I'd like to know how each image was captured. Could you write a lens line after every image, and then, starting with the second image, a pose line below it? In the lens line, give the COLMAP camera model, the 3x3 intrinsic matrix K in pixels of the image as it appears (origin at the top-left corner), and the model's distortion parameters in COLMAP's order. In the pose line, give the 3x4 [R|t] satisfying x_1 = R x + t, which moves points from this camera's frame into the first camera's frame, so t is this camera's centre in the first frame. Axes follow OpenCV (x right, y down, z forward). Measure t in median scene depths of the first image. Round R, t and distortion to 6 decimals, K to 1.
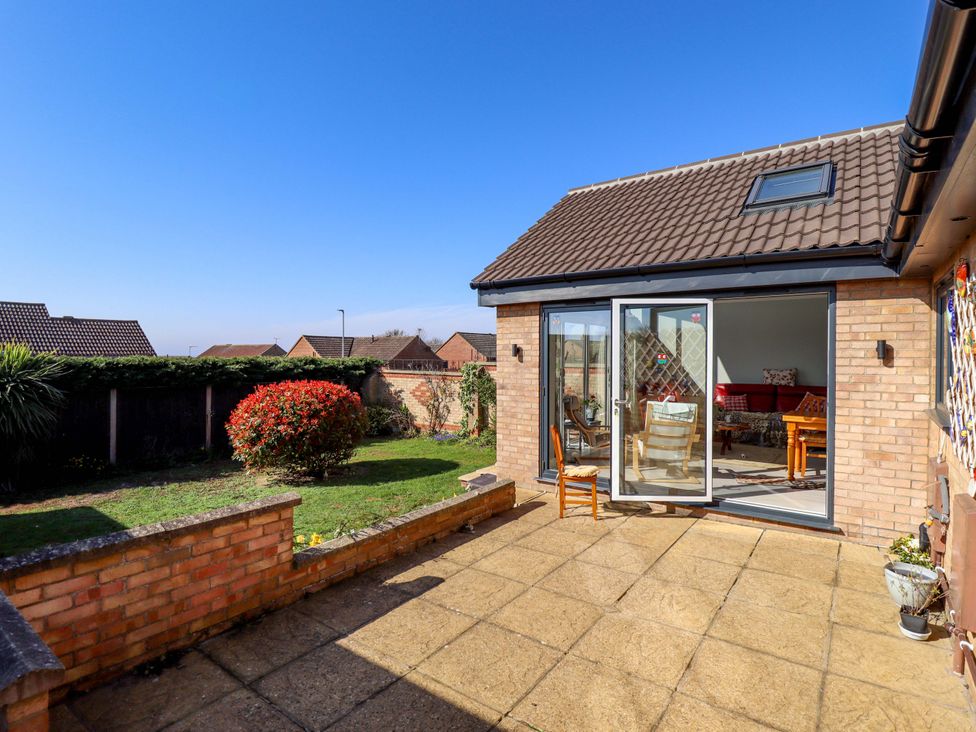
lens RADIAL K [[498.5, 0, 484.5], [0, 498.5, 366.3], [0, 0, 1]] dist [-0.012871, -0.003036]
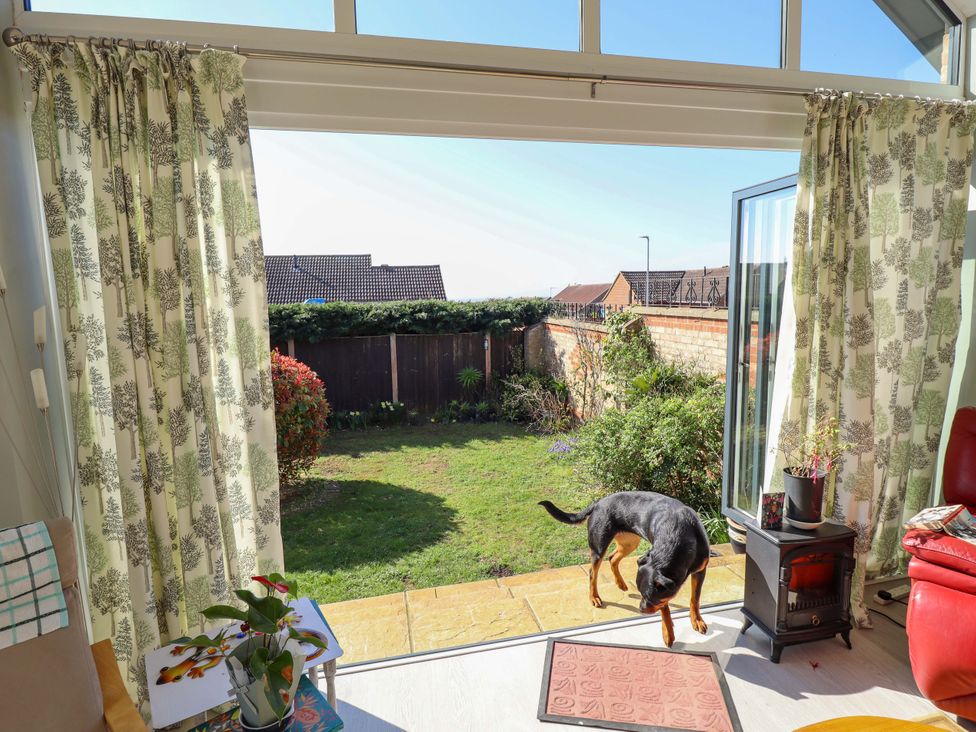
lens RADIAL K [[534.2, 0, 496.0], [0, 534.2, 363.2], [0, 0, 1]] dist [-0.022453, -0.001204]
pose [[0.770301, 0.058603, -0.634982, 0.216924], [0.009891, 0.994550, 0.103787, -0.009499], [0.637603, -0.086228, 0.765524, 0.501413]]
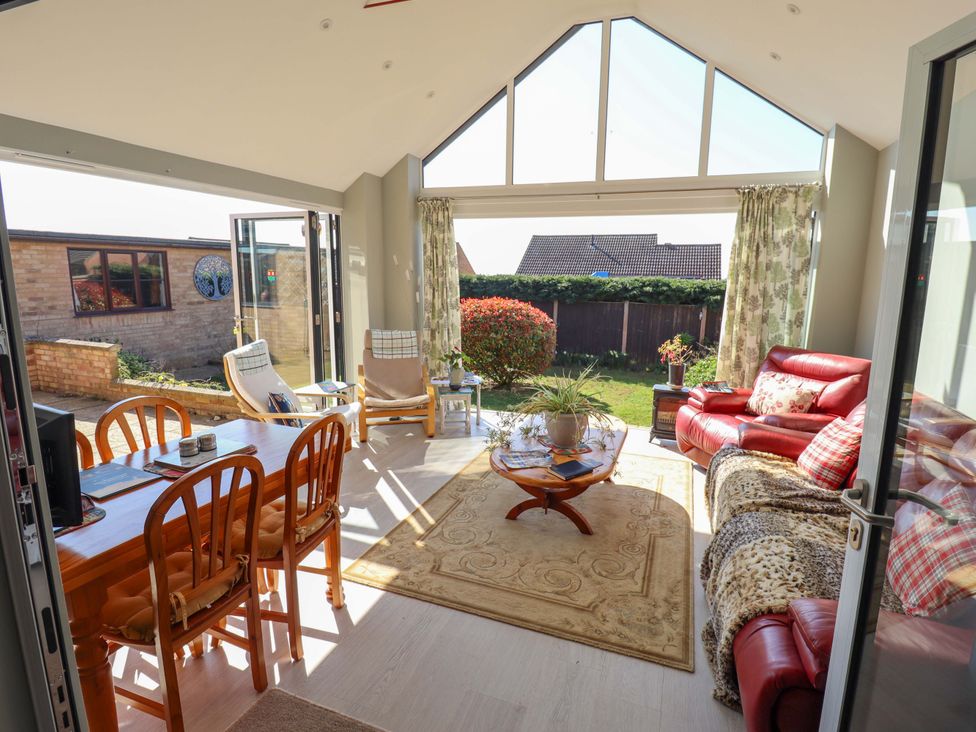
lens RADIAL K [[498.5, 0, 496.2], [0, 498.5, 359.0], [0, 0, 1]] dist [-0.012871, -0.003036]
pose [[0.303878, 0.166542, -0.938042, 0.463397], [-0.034958, 0.985889, 0.163712, -0.012707], [0.952069, -0.016956, 0.305412, 0.463131]]
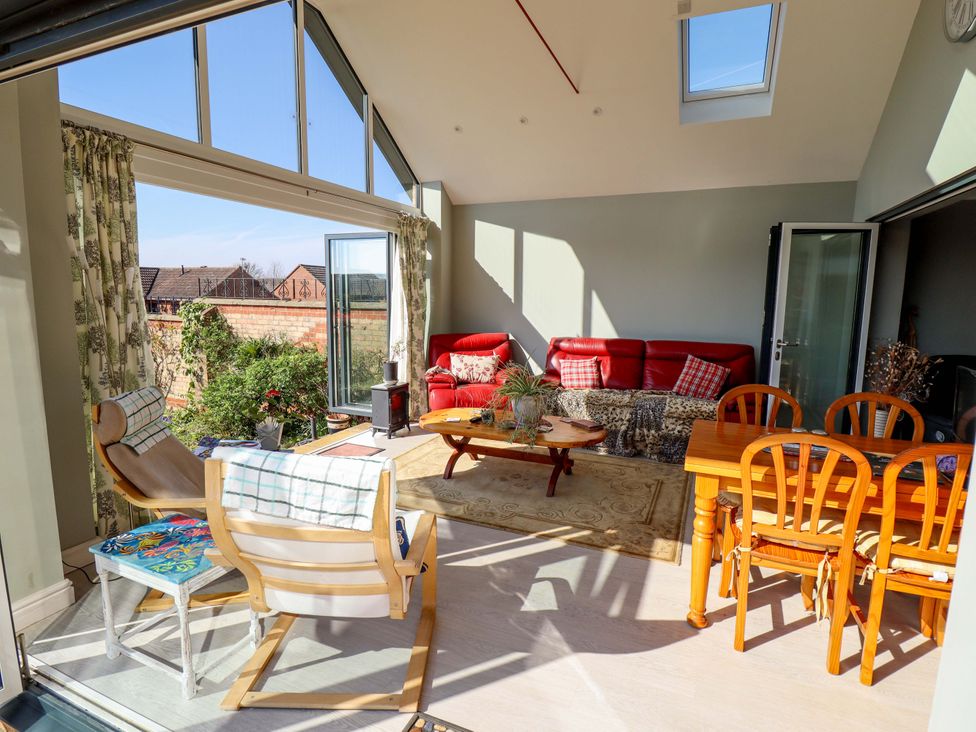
lens RADIAL K [[498.5, 0, 497.3], [0, 498.5, 360.8], [0, 0, 1]] dist [-0.012871, -0.003036]
pose [[0.963442, -0.027223, 0.266531, 0.166269], [-0.002757, 0.993764, 0.111466, -0.002049], [-0.267904, -0.108126, 0.957359, 0.303467]]
